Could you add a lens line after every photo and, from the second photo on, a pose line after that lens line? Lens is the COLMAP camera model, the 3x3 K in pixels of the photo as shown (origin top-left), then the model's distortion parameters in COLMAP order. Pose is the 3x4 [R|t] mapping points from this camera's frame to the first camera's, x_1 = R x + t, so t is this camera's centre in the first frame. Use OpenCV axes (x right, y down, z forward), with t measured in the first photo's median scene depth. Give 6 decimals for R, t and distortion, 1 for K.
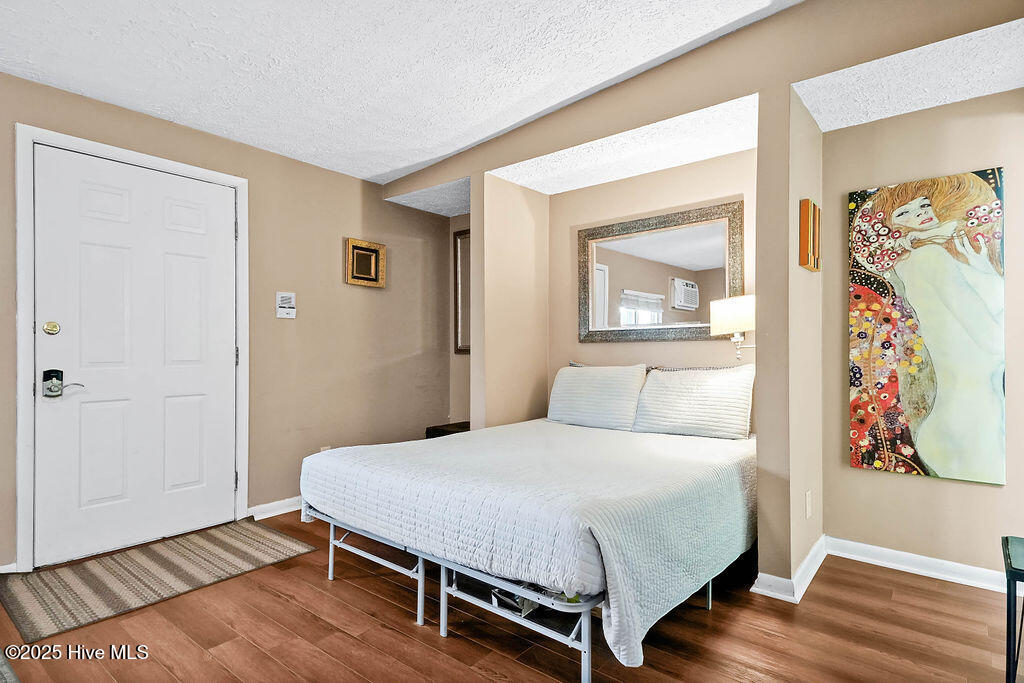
lens RADIAL K [[514.1, 0, 514.5], [0, 514.1, 348.4], [0, 0, 1]] dist [0.048750, -0.020525]
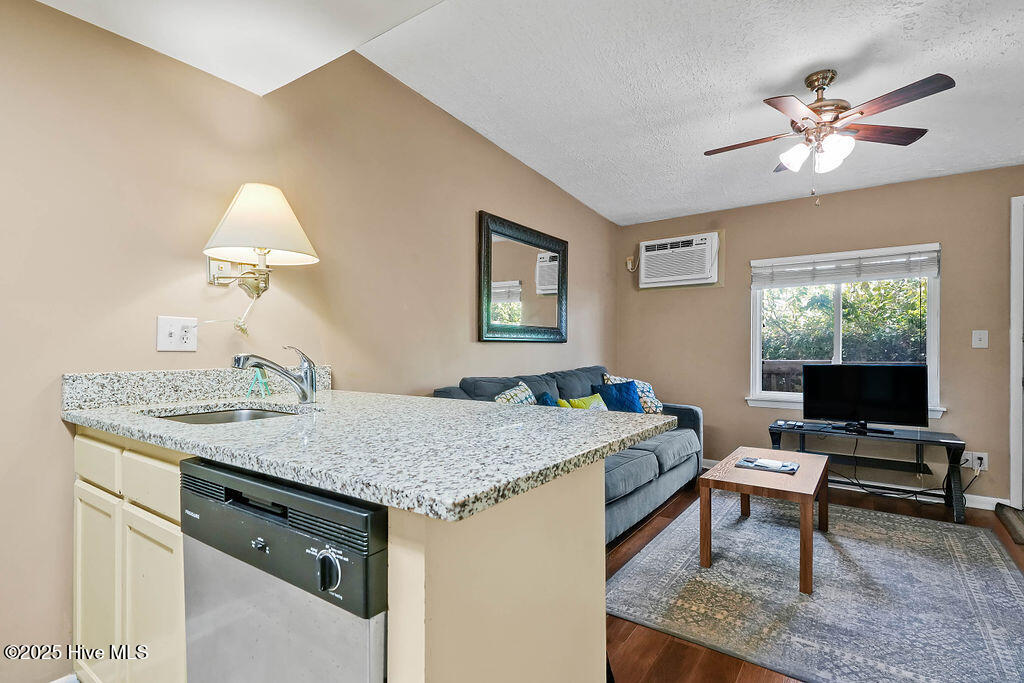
lens RADIAL K [[514.1, 0, 514.5], [0, 514.1, 348.4], [0, 0, 1]] dist [0.048750, -0.020525]
pose [[0.061732, 0.003015, -0.998088, 0.409144], [-0.000788, 0.999995, 0.002972, -0.014235], [0.998092, 0.000603, 0.061734, -0.434566]]
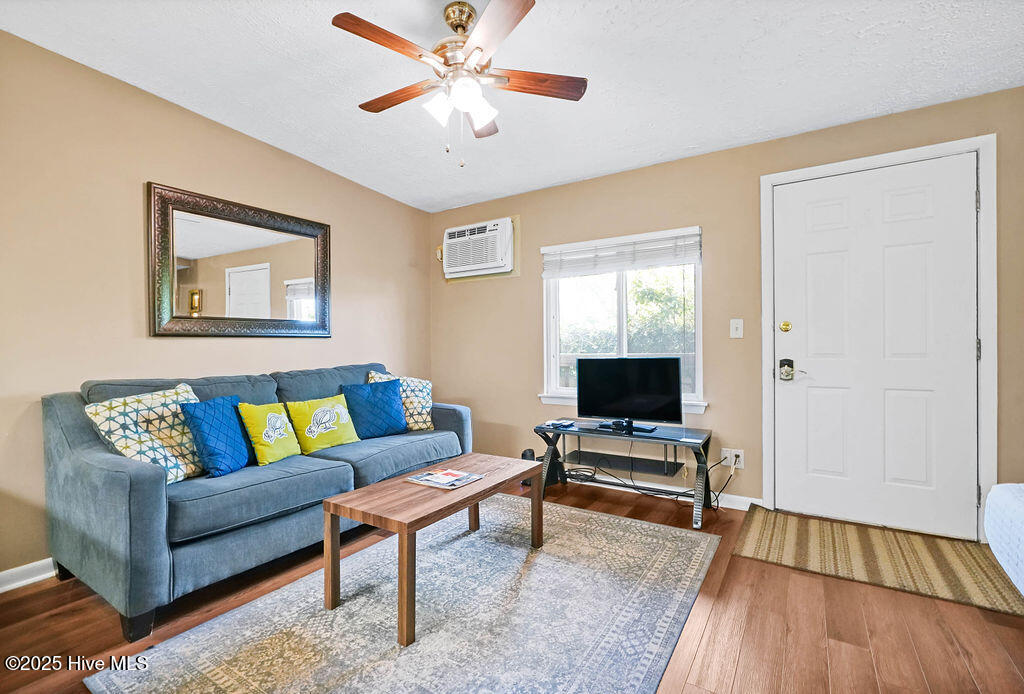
lens RADIAL K [[476.8, 0, 527.0], [0, 476.8, 348.8], [0, 0, 1]] dist [-0.010131, 0.000698]
pose [[0.113748, 0.008018, -0.993477, 0.197283], [0.011025, 0.999896, 0.009332, -0.001702], [0.993448, -0.012015, 0.113648, 0.248313]]
